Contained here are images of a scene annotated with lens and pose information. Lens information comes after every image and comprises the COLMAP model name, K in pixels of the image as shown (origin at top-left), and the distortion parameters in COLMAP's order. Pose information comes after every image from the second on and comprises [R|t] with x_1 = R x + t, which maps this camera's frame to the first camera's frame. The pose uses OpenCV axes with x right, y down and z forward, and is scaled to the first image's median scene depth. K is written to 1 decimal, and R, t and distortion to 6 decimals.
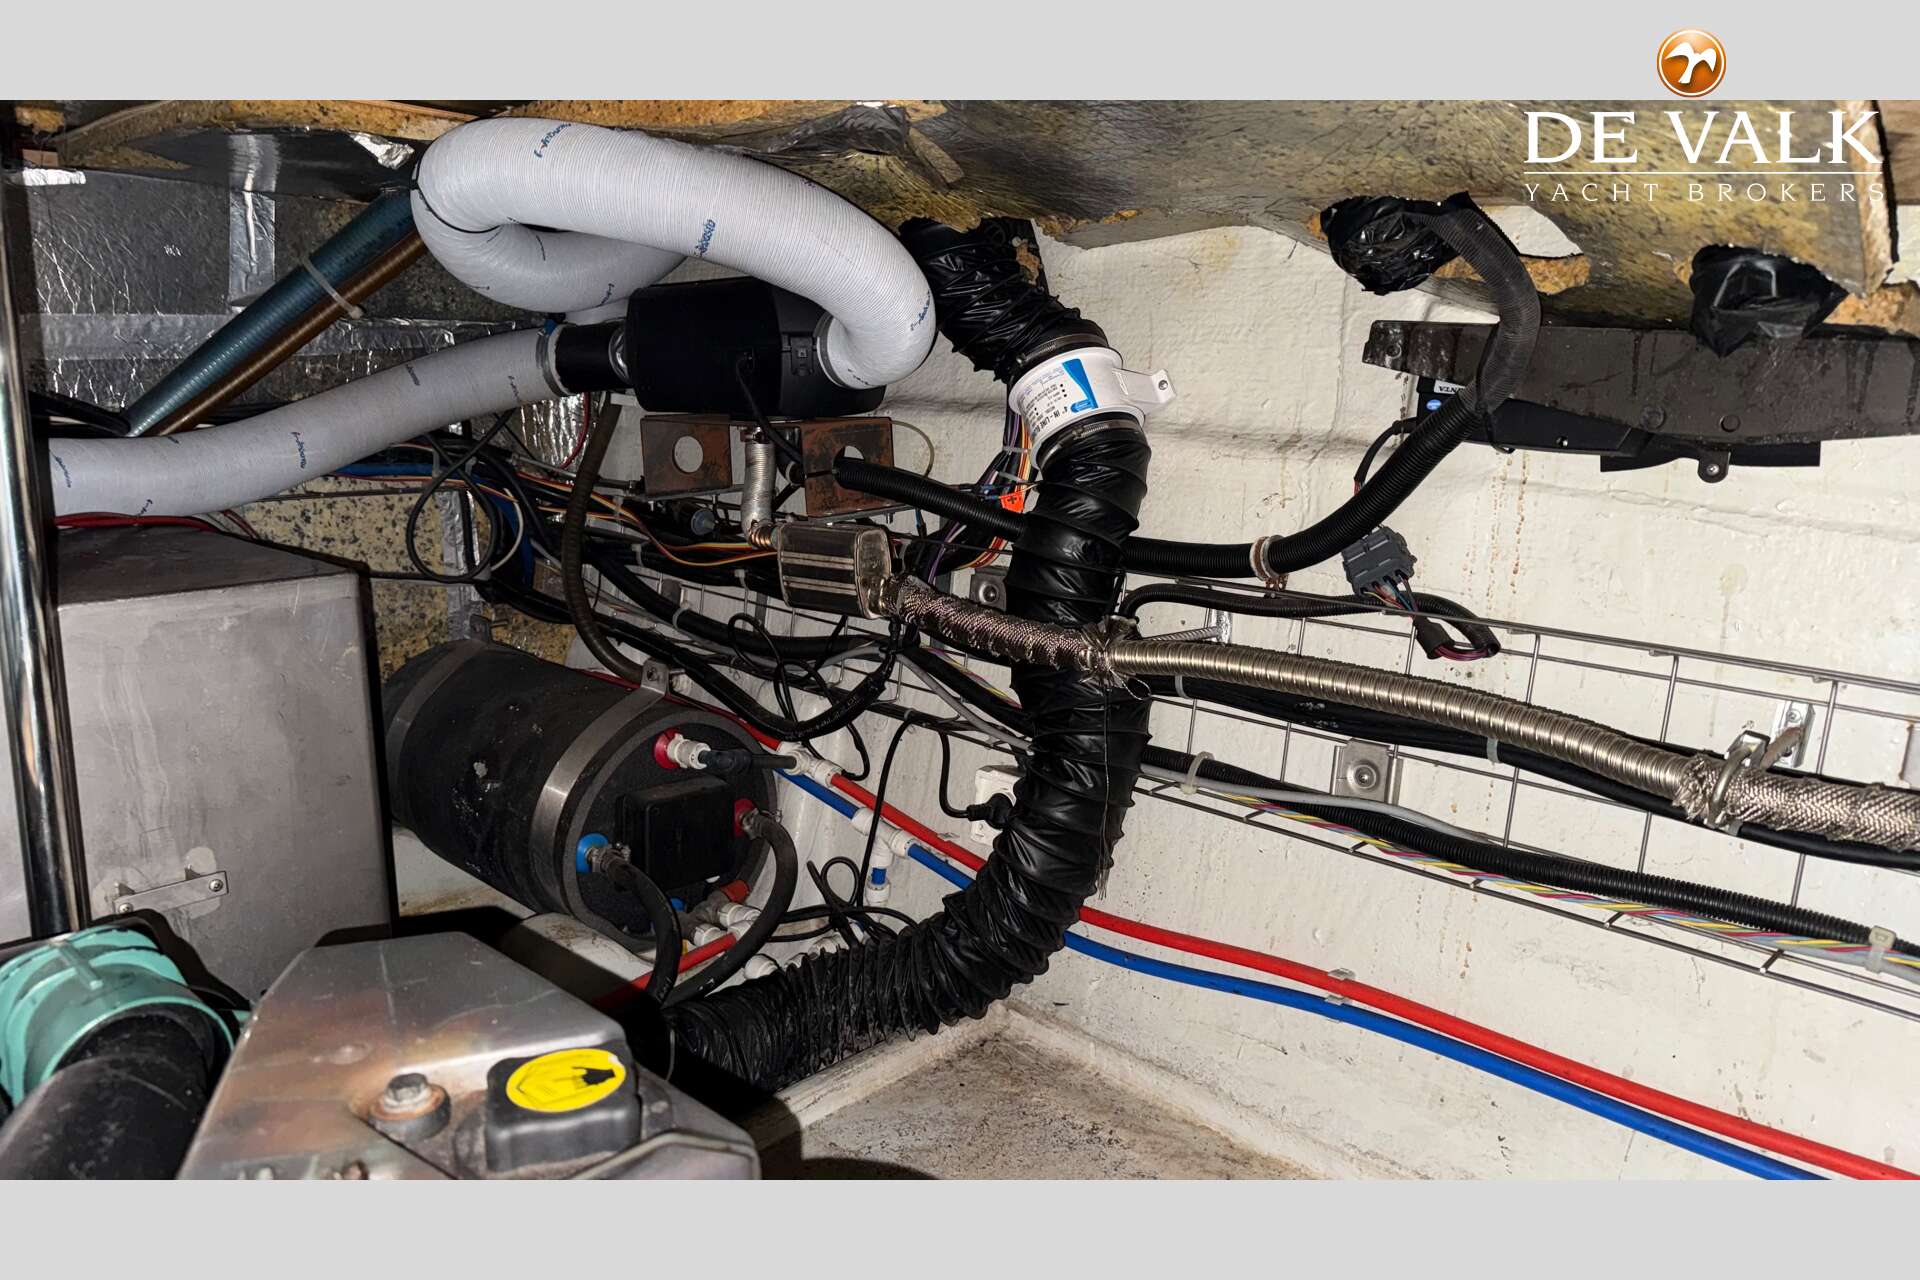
lens RADIAL K [[1346.5, 0, 951.5], [0, 1346.5, 646.6], [0, 0, 1]] dist [0.122357, -0.219431]
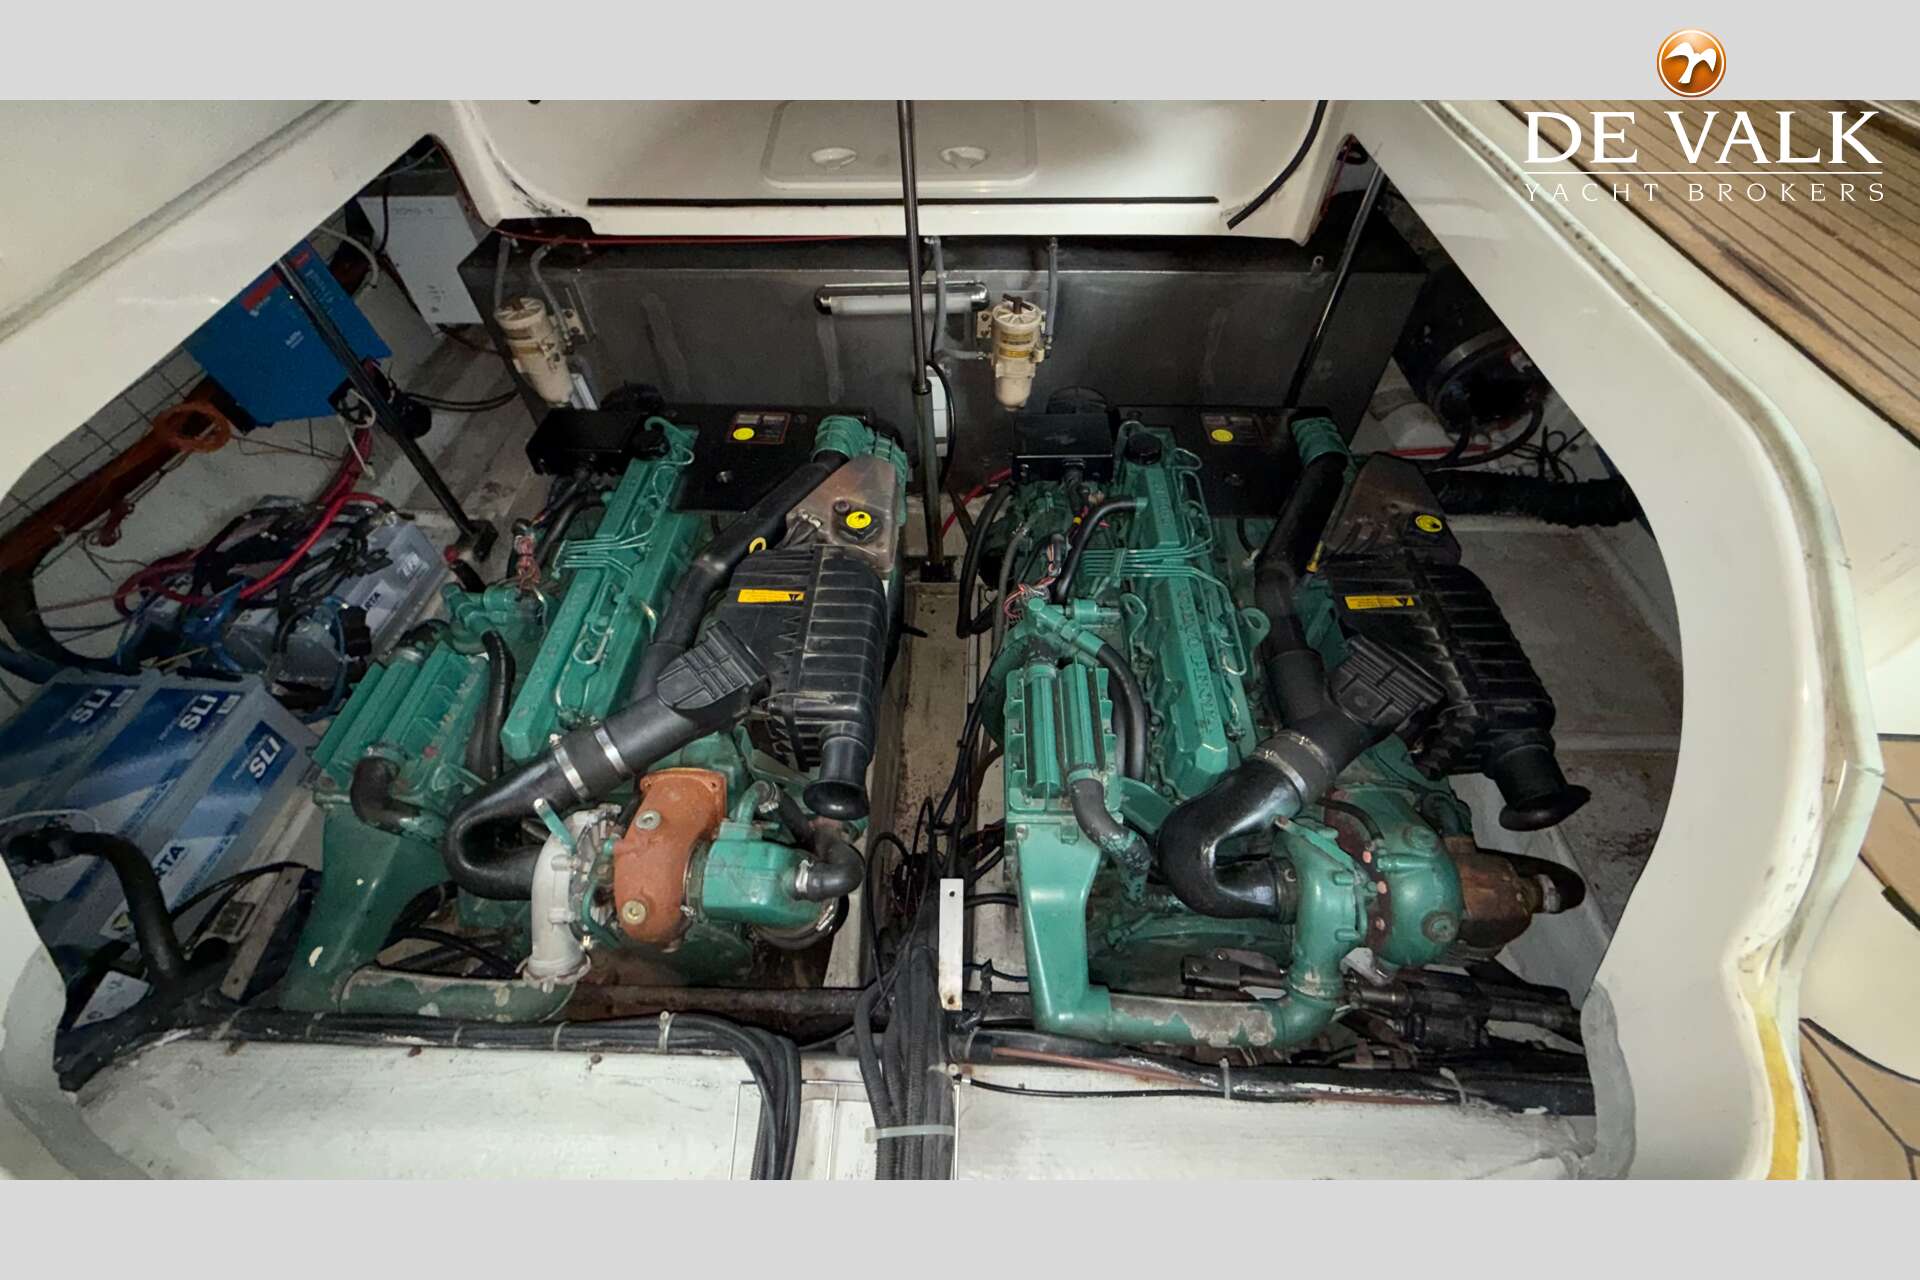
lens RADIAL K [[762.2, 0, 957.6], [0, 762.2, 640.9], [0, 0, 1]] dist [-0.002371, -0.000100]
pose [[0.683929, 0.557614, -0.470434, 0.054048], [-0.145413, 0.736083, 0.661088, -0.794695], [0.714910, -0.383730, 0.584512, -1.659629]]
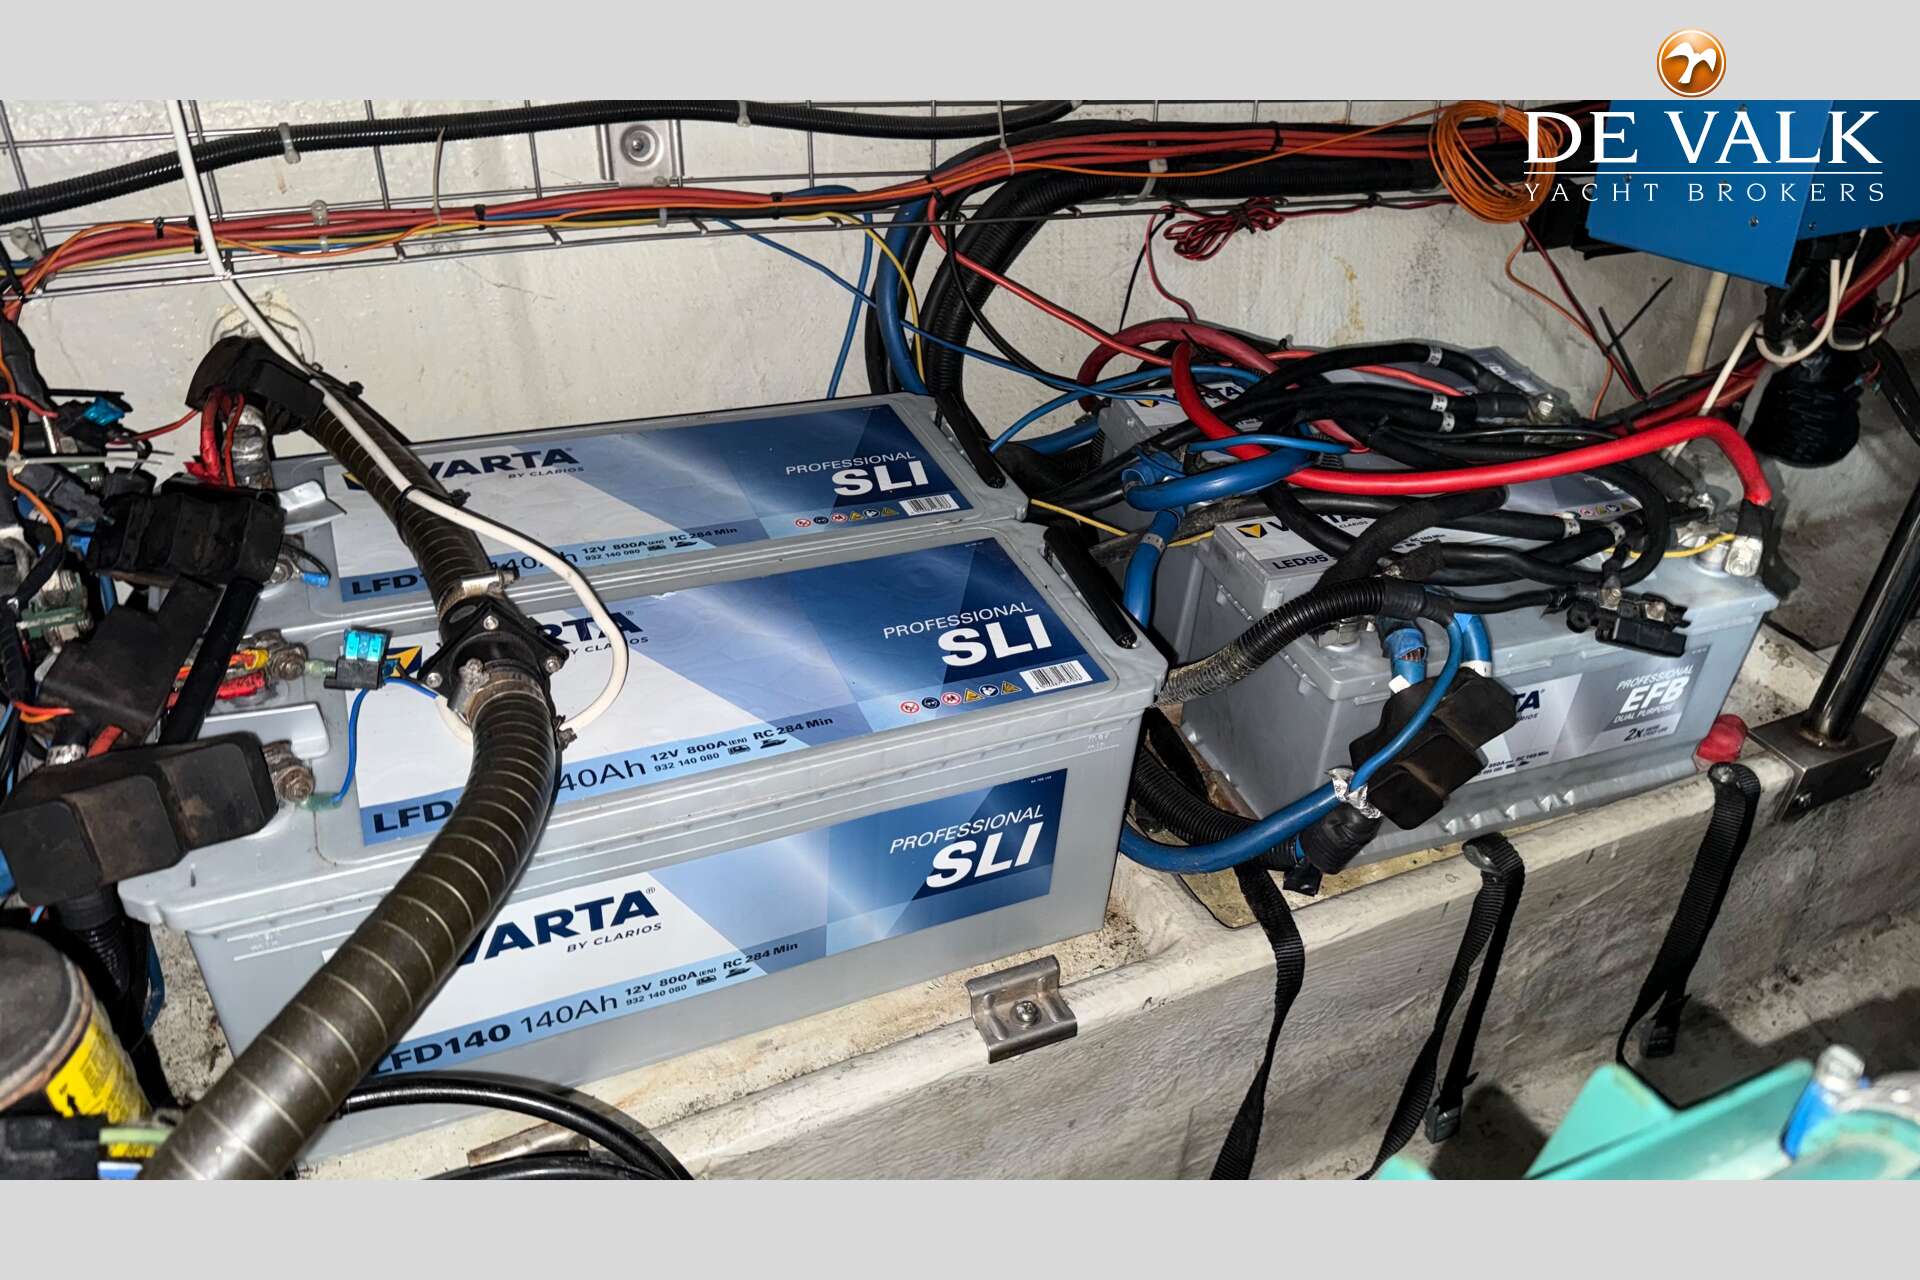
lens RADIAL K [[1346.5, 0, 951.5], [0, 1346.5, 646.6], [0, 0, 1]] dist [0.122357, -0.219431]
pose [[-0.360868, 0.526570, -0.769739, -1.557859], [-0.241827, 0.744292, 0.622535, 0.502834], [0.900719, 0.410796, -0.141252, -1.905940]]
